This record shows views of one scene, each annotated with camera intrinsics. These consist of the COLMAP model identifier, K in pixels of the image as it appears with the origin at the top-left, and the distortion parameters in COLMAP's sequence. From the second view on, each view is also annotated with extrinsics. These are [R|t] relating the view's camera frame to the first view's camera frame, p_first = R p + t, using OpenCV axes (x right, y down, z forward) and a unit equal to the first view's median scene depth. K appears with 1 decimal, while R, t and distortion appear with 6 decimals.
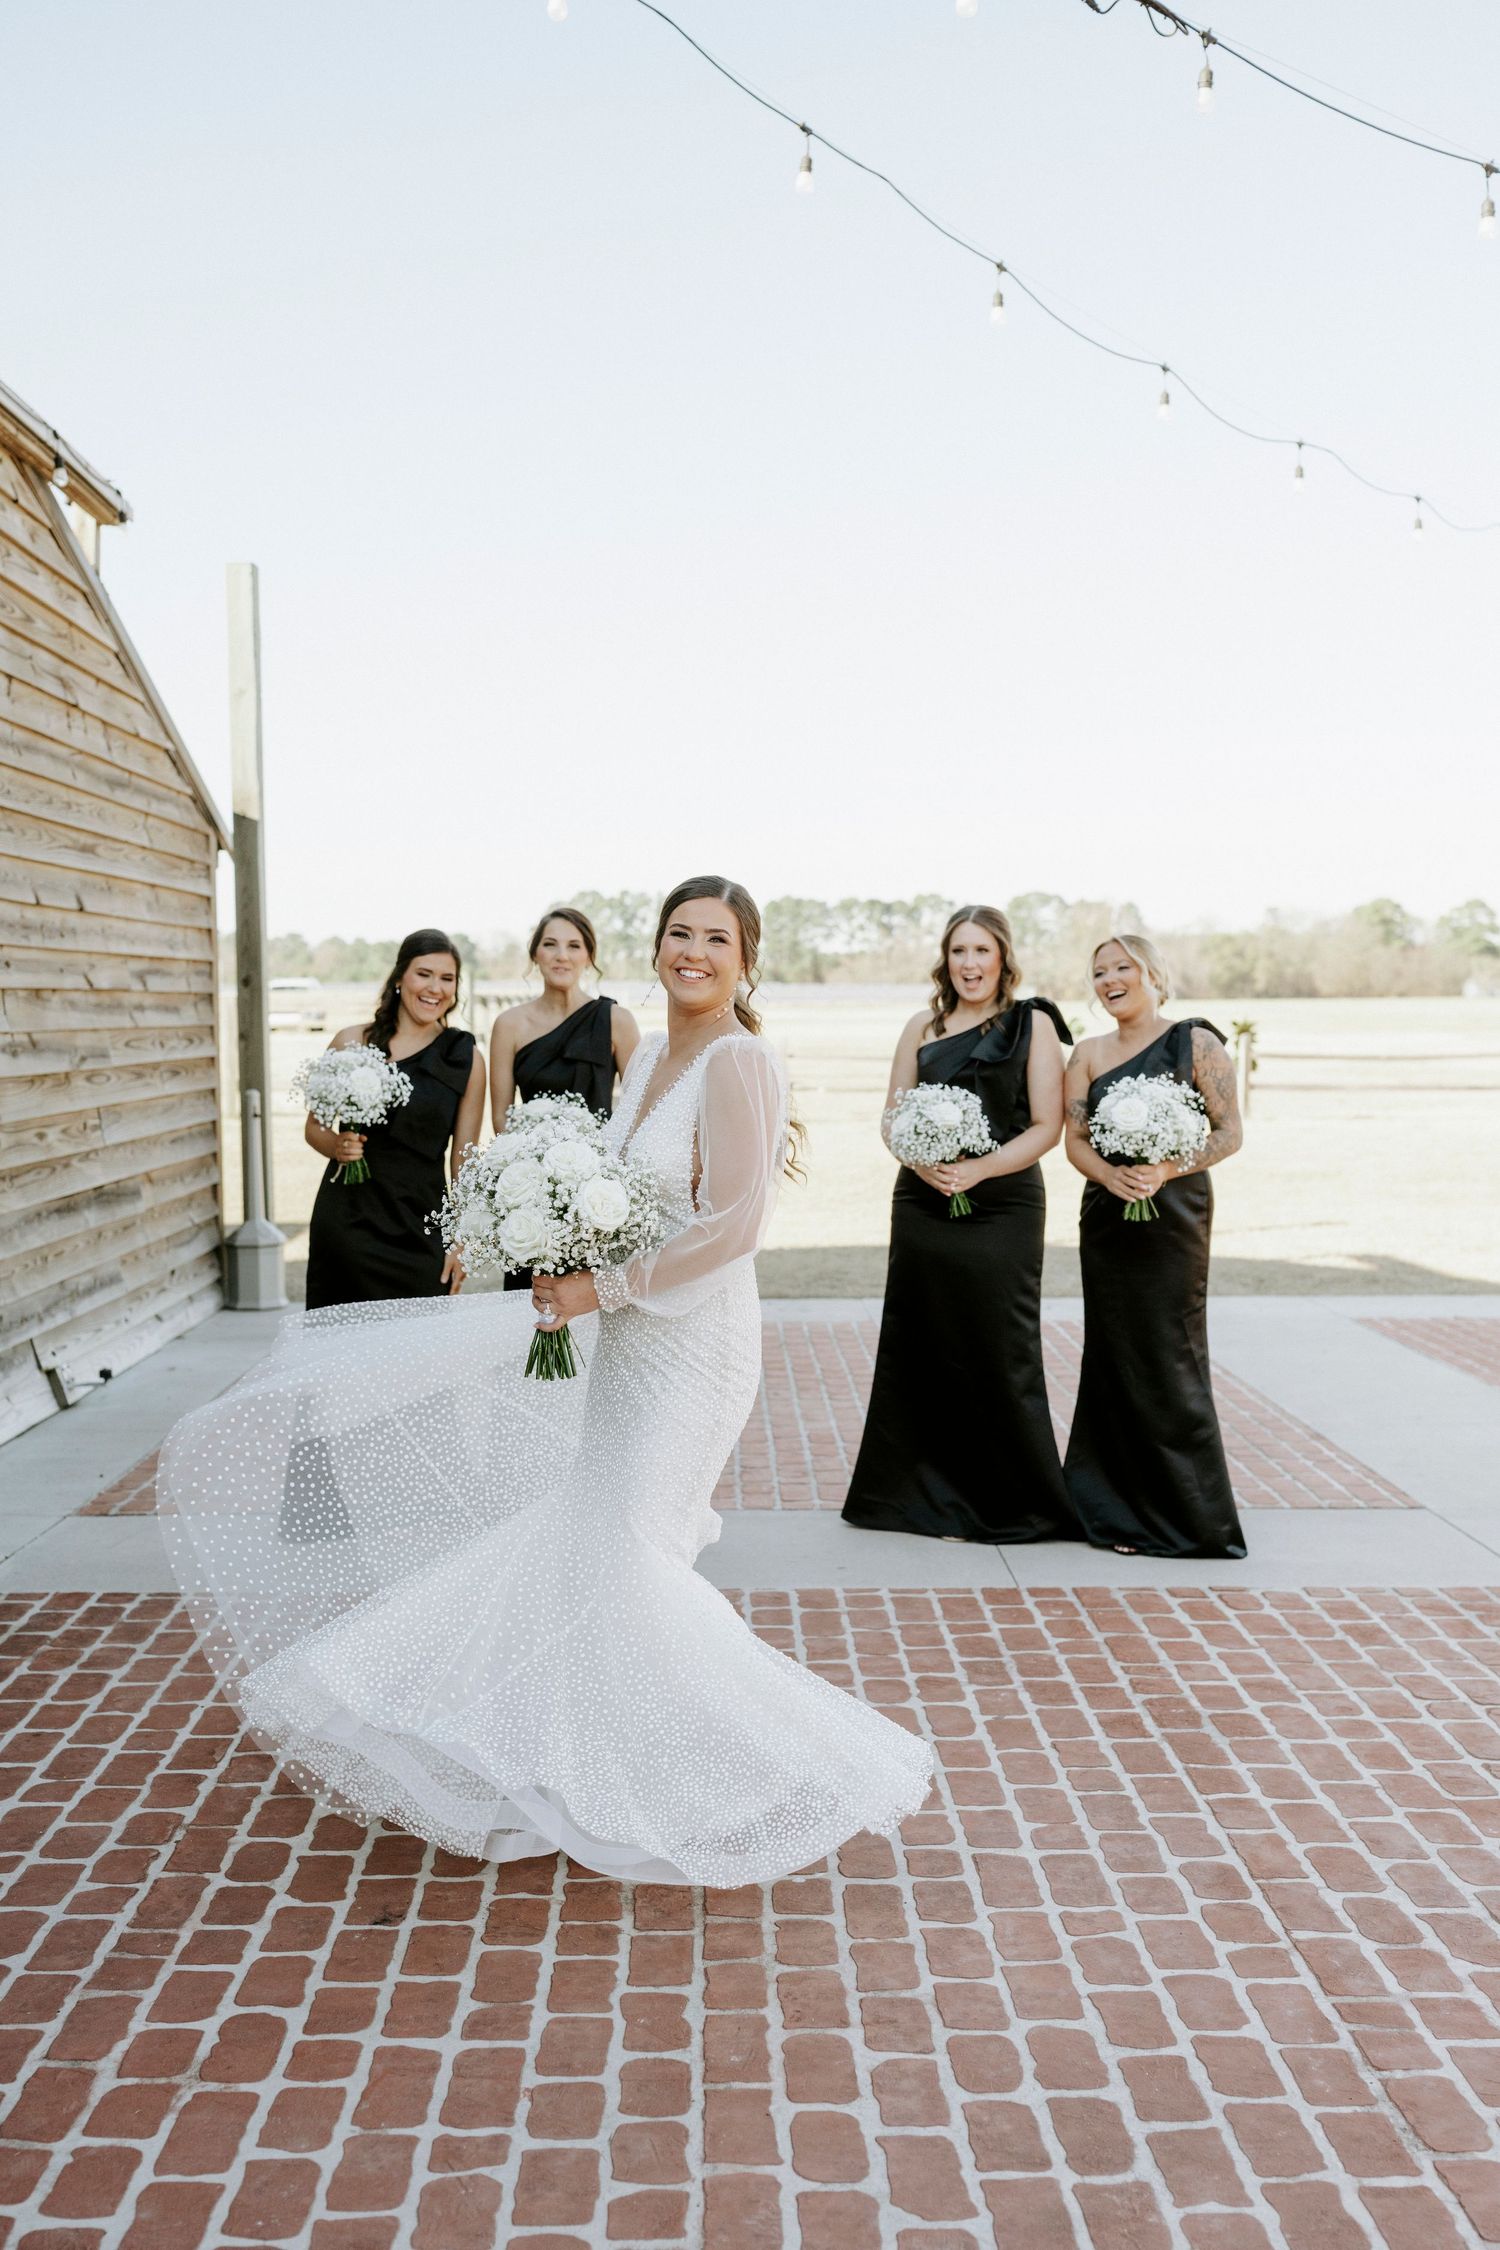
lens RADIAL K [[2251.8, 0, 748.8], [0, 2251.8, 1127.3], [0, 0, 1]] dist [-0.003599, 0.000000]
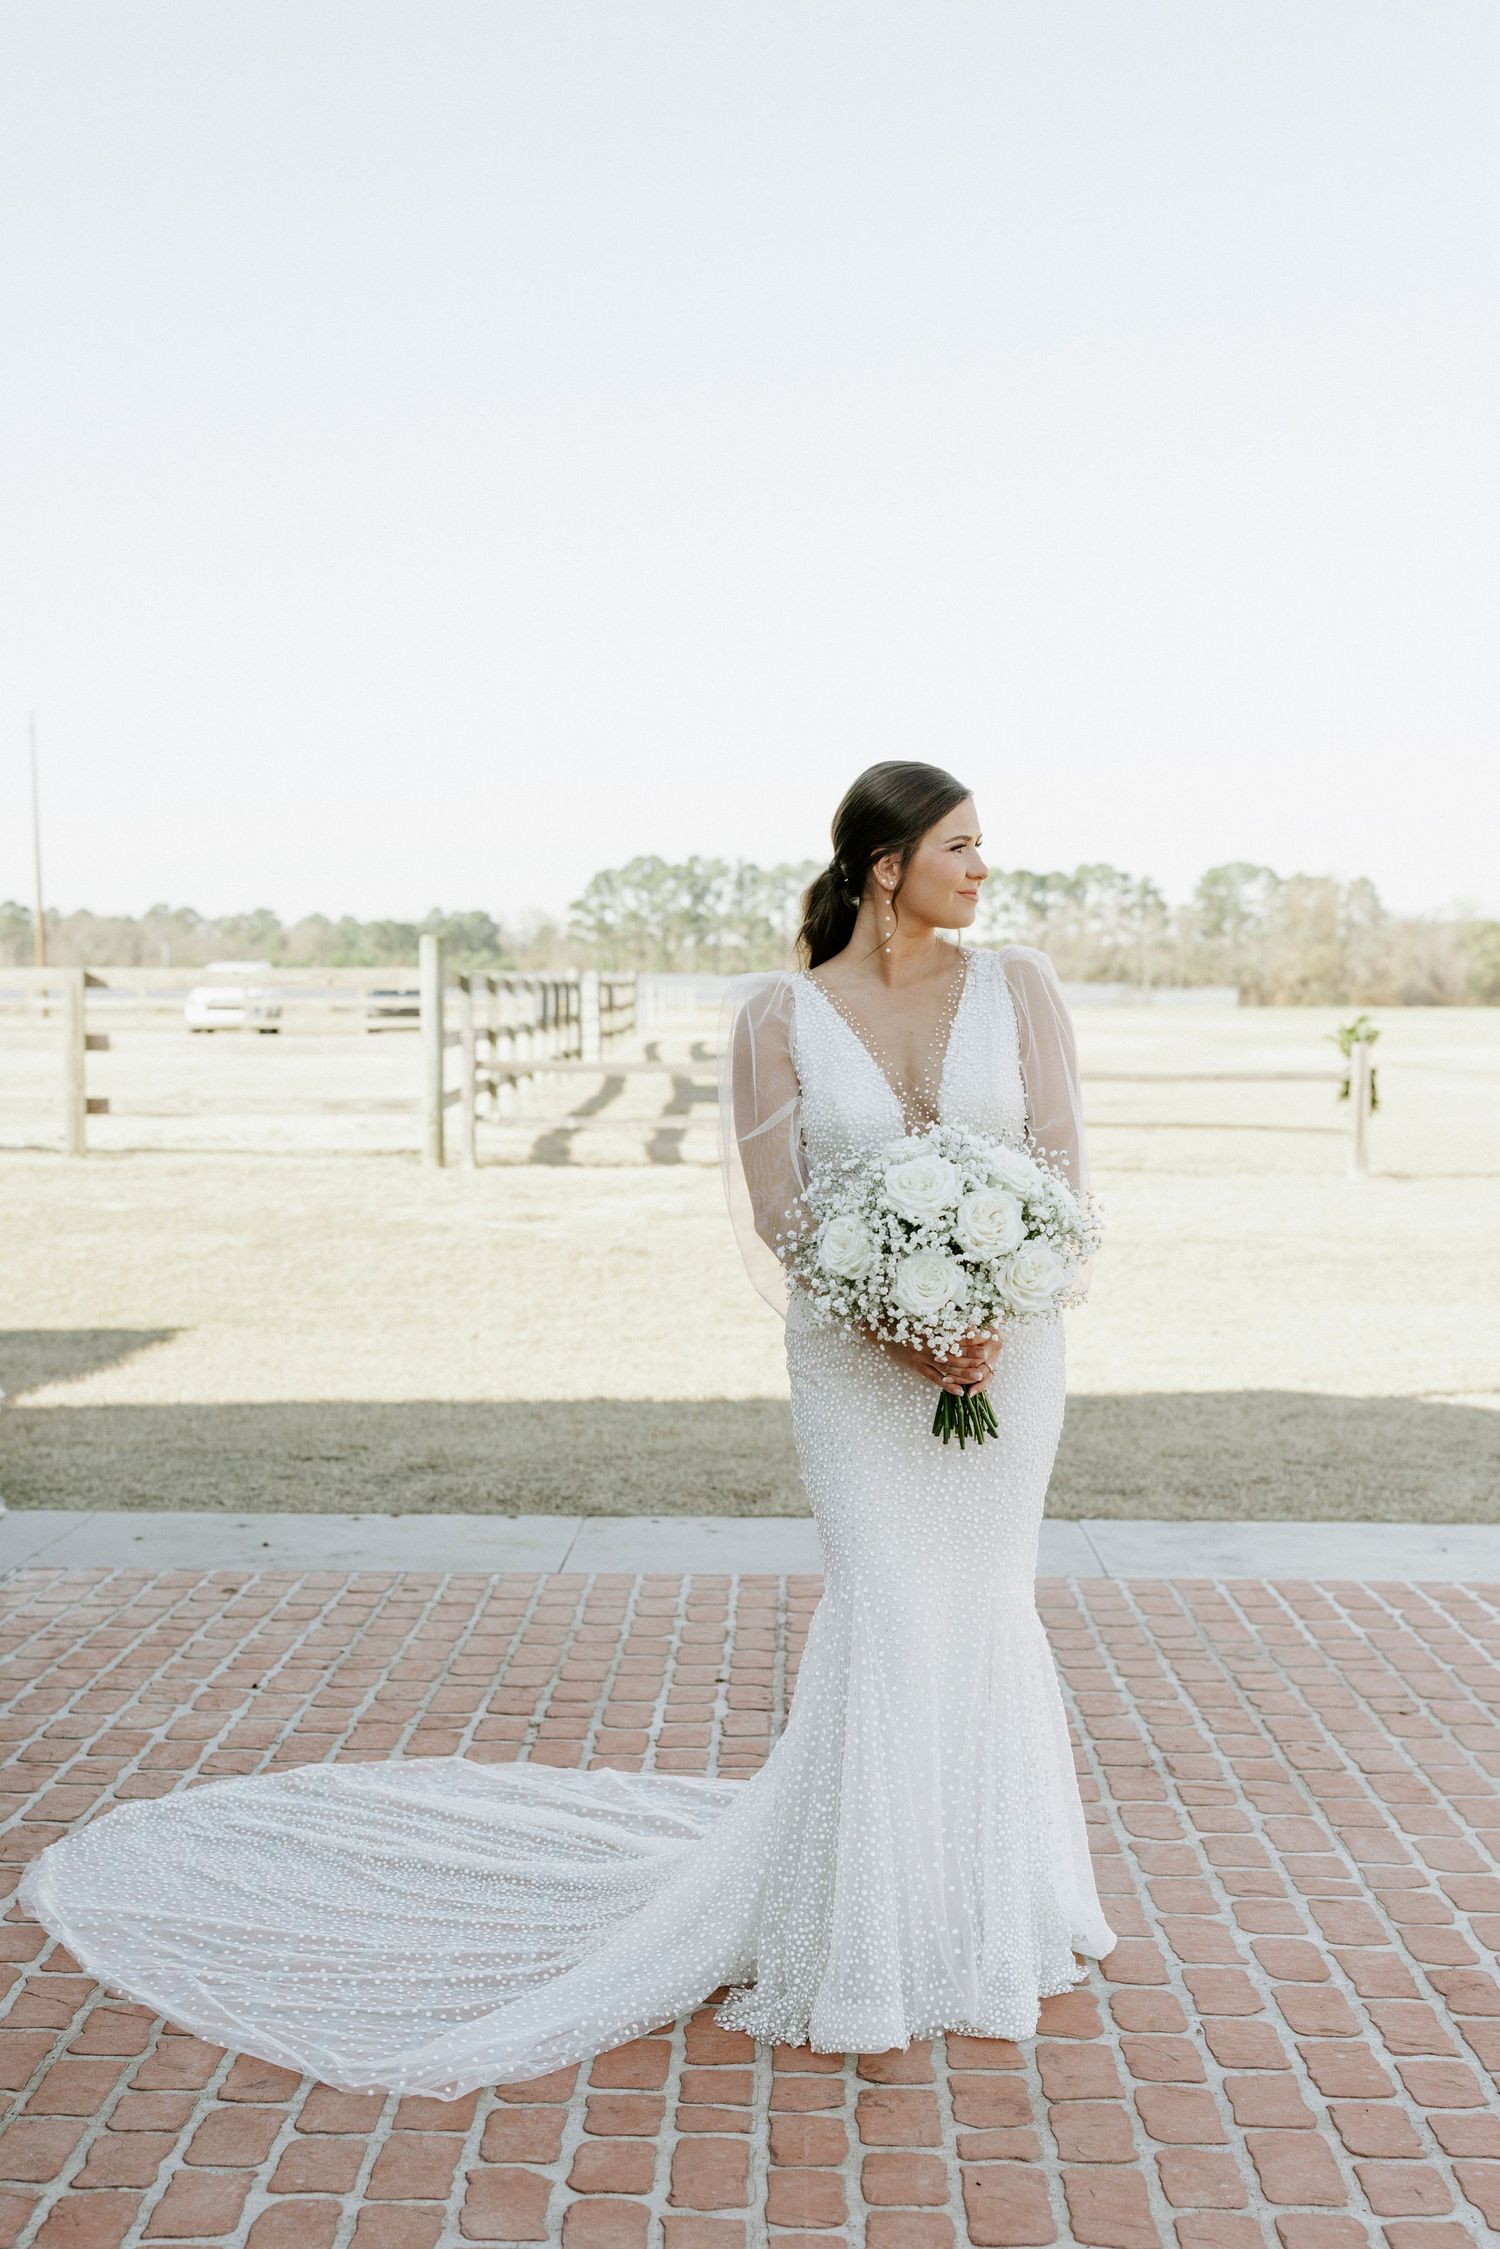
lens RADIAL K [[2250.8, 0, 748.7], [0, 2250.8, 1124.6], [0, 0, 1]] dist [-0.003599, 0.000000]
pose [[0.999495, 0.012131, -0.029360, -0.013331], [-0.012384, 0.999888, -0.008442, -0.008231], [0.029254, 0.008801, 0.999533, 0.241133]]
